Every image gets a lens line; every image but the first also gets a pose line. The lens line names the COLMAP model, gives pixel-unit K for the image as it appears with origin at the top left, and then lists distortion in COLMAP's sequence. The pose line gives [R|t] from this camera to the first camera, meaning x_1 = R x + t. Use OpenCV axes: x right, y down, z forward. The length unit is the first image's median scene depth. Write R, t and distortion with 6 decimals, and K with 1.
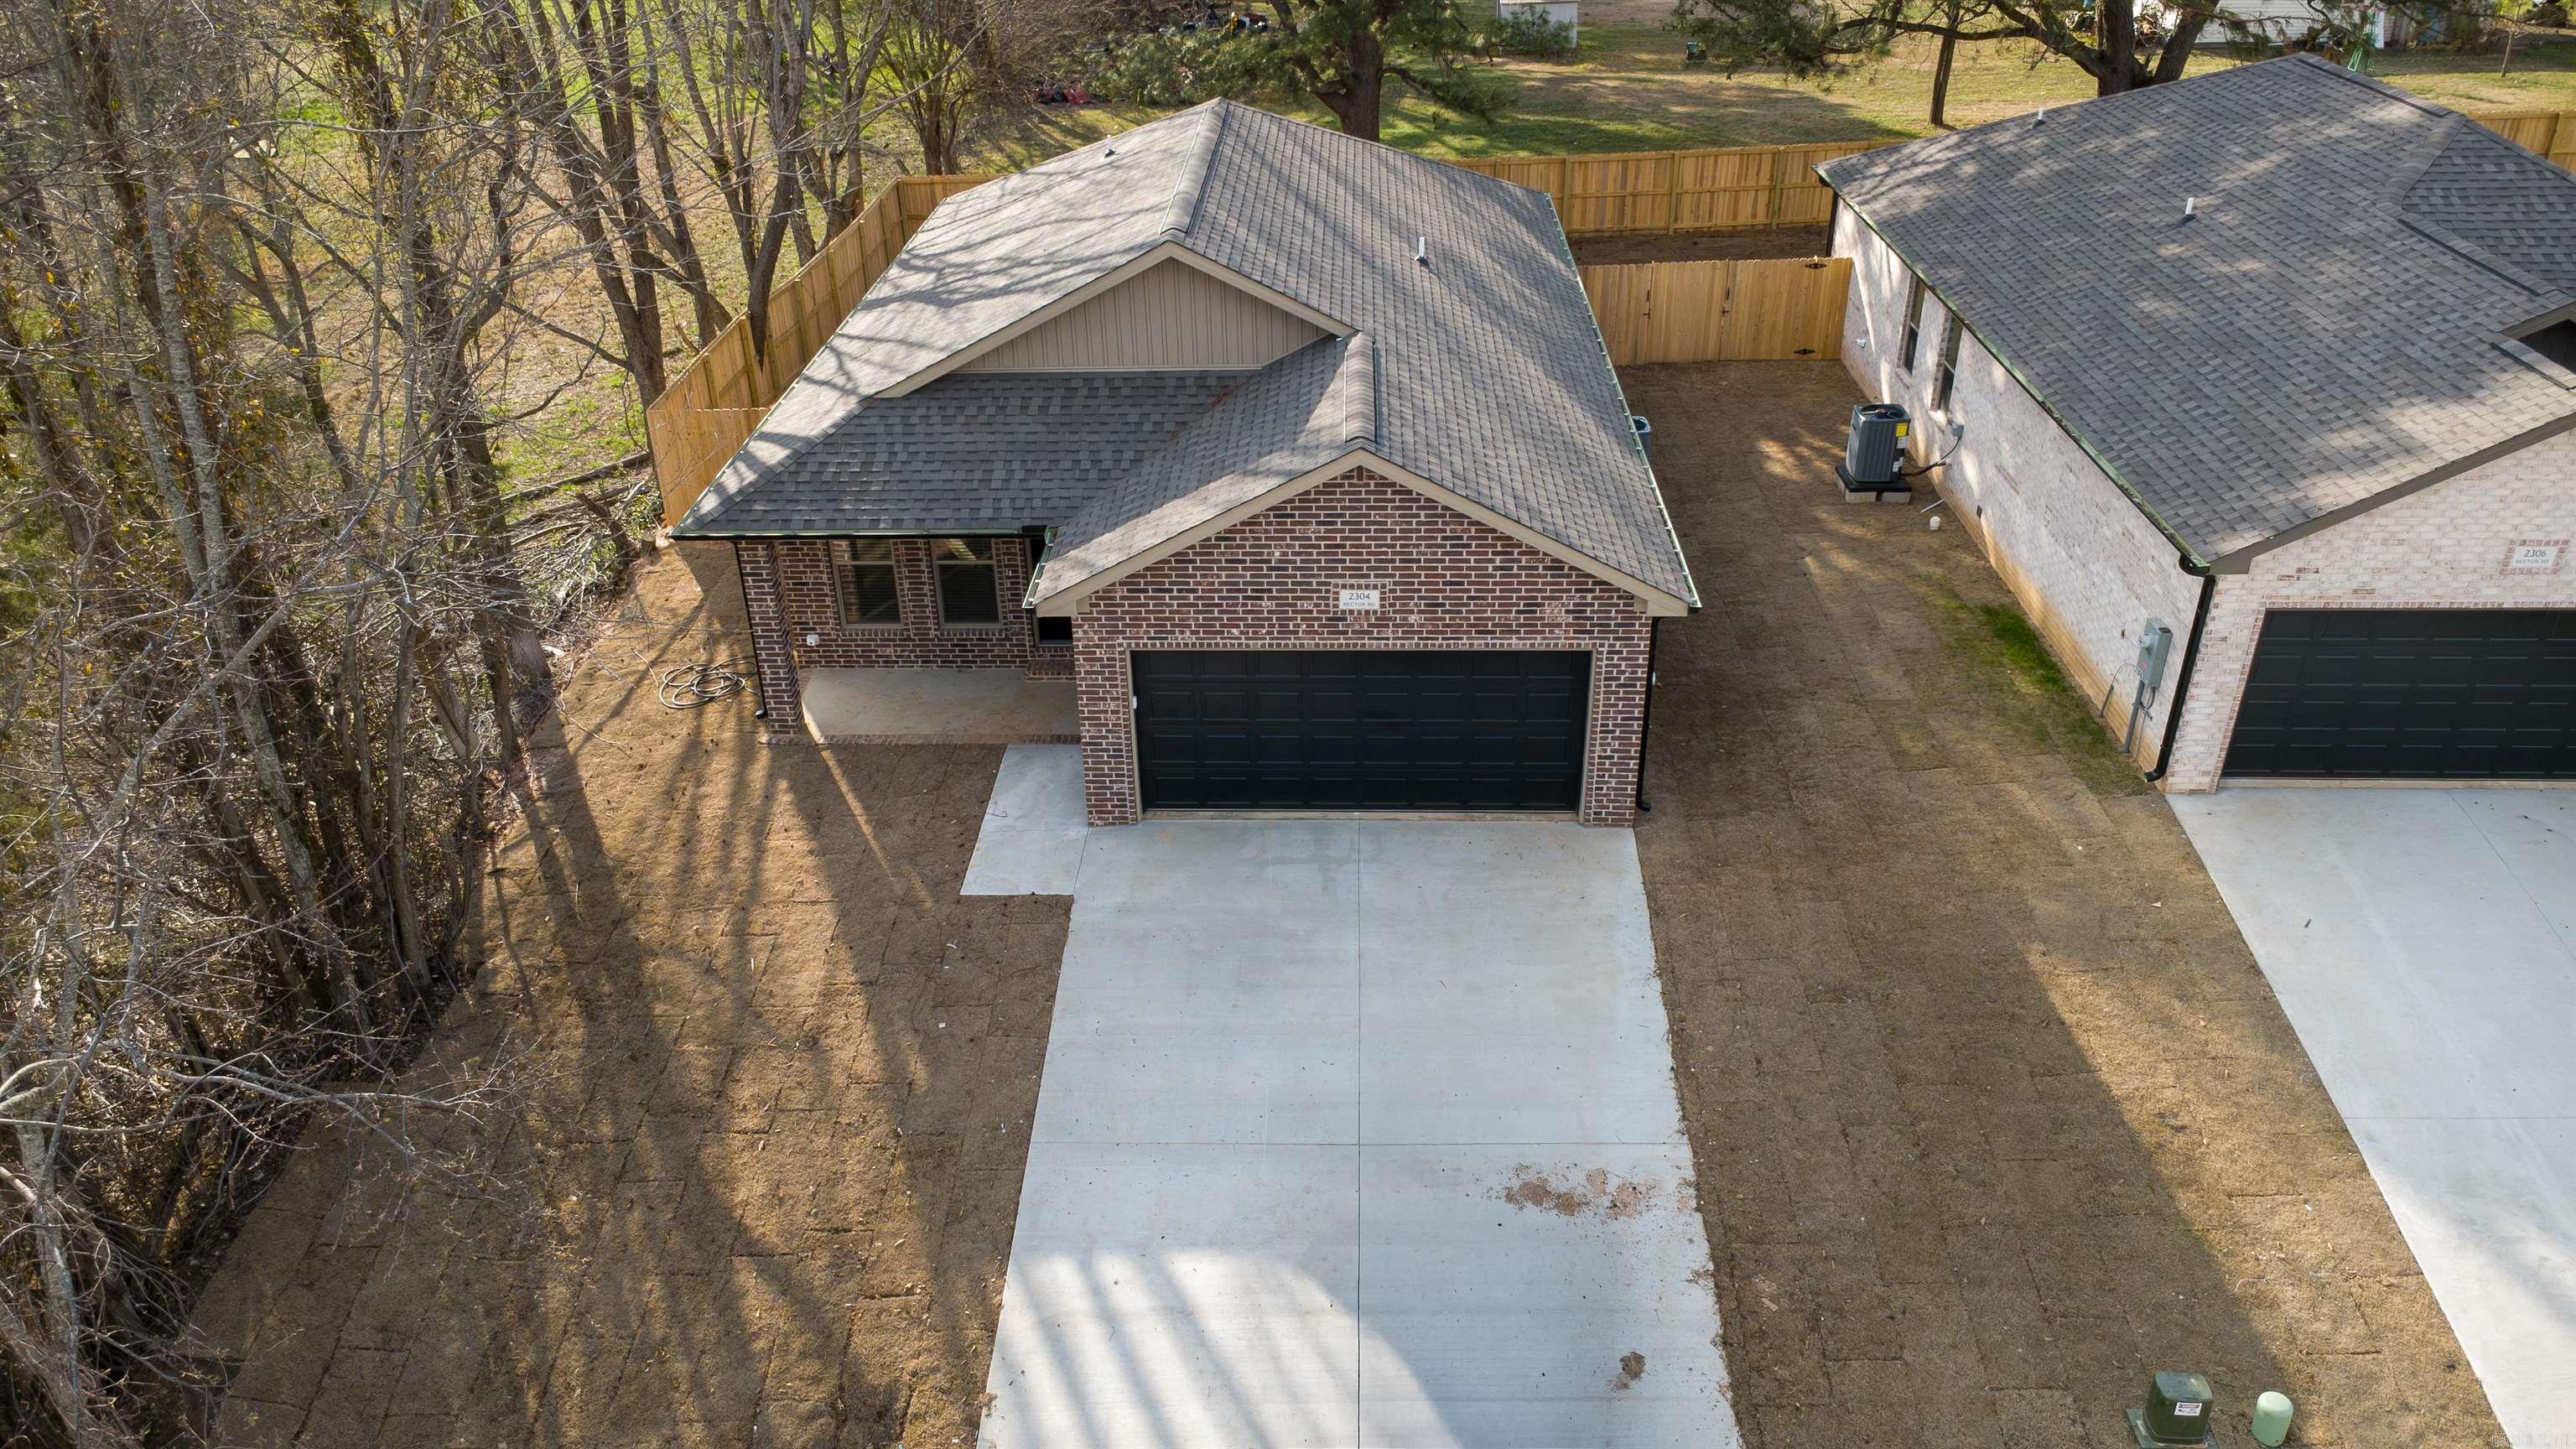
lens RADIAL K [[1806.7, 0, 1286.1], [0, 1806.7, 733.0], [0, 0, 1]] dist [0.028063, -0.044335]
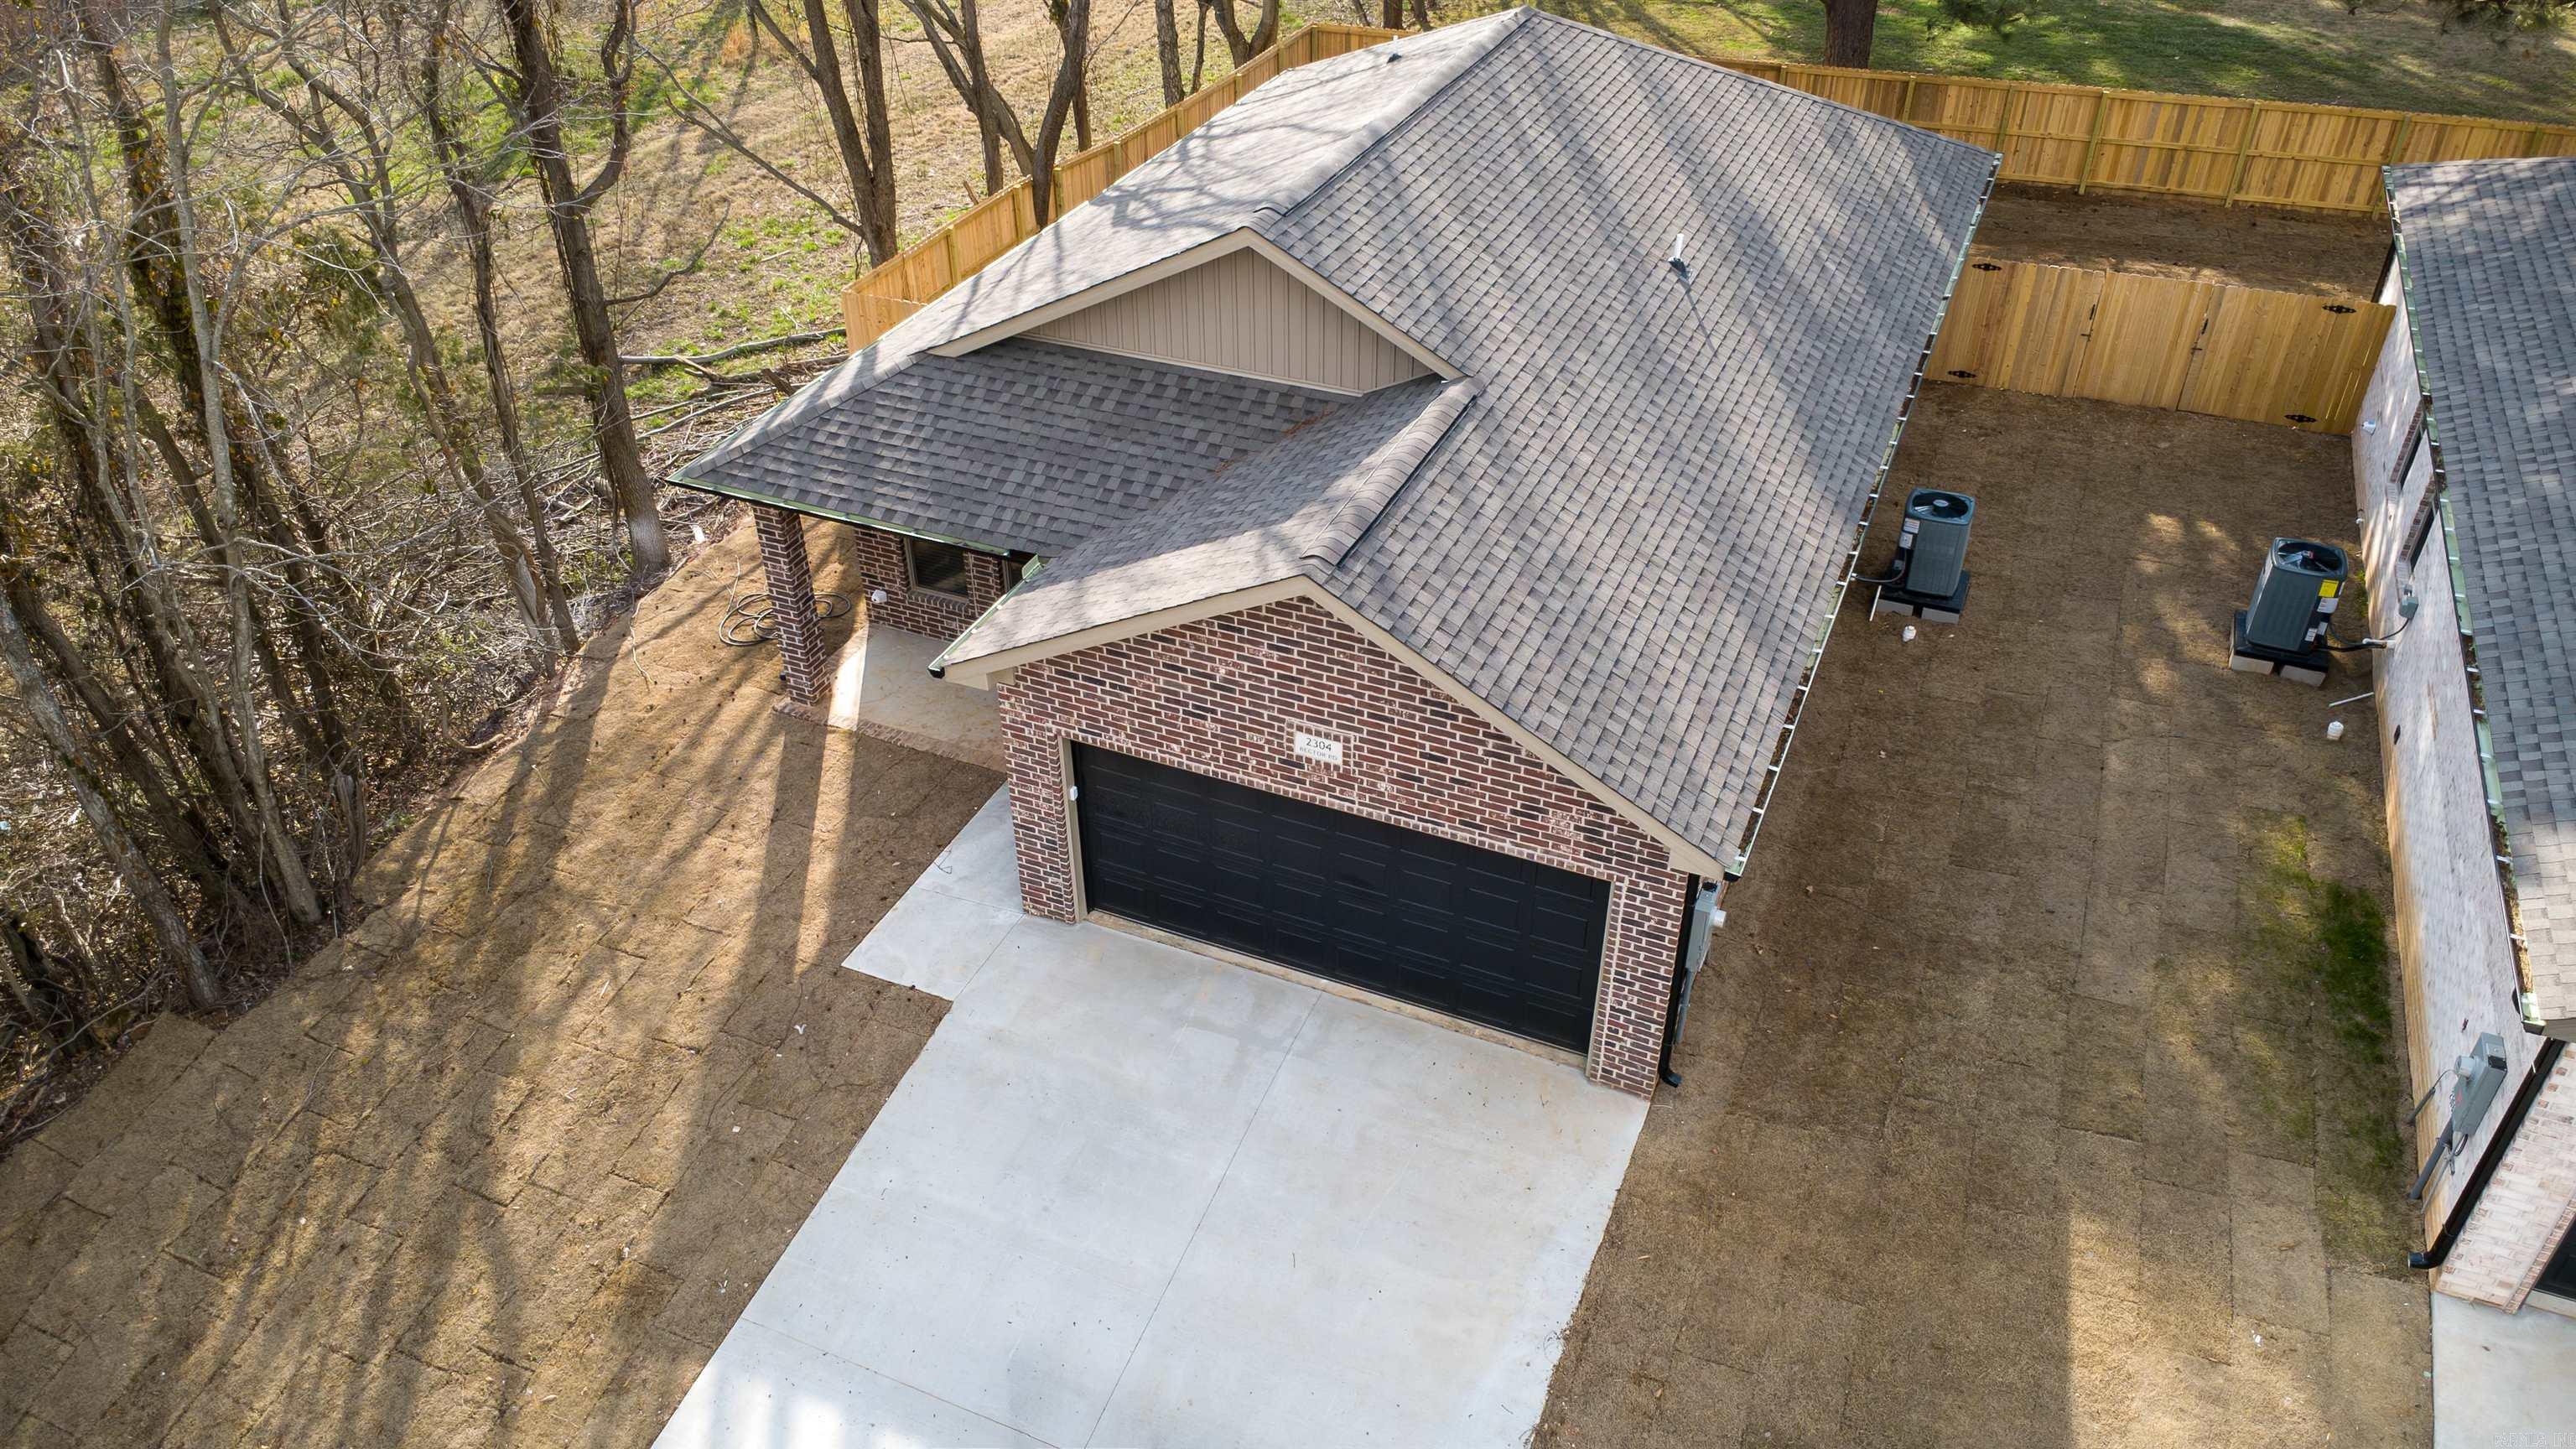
lens RADIAL K [[1806.7, 0, 1293.2], [0, 1806.7, 728.7], [0, 0, 1]] dist [0.028063, -0.044335]
pose [[0.928792, 0.225573, -0.294045, 0.244809], [-0.193312, 0.971818, 0.134909, -0.175721], [0.316190, -0.068460, 0.946222, 0.252704]]
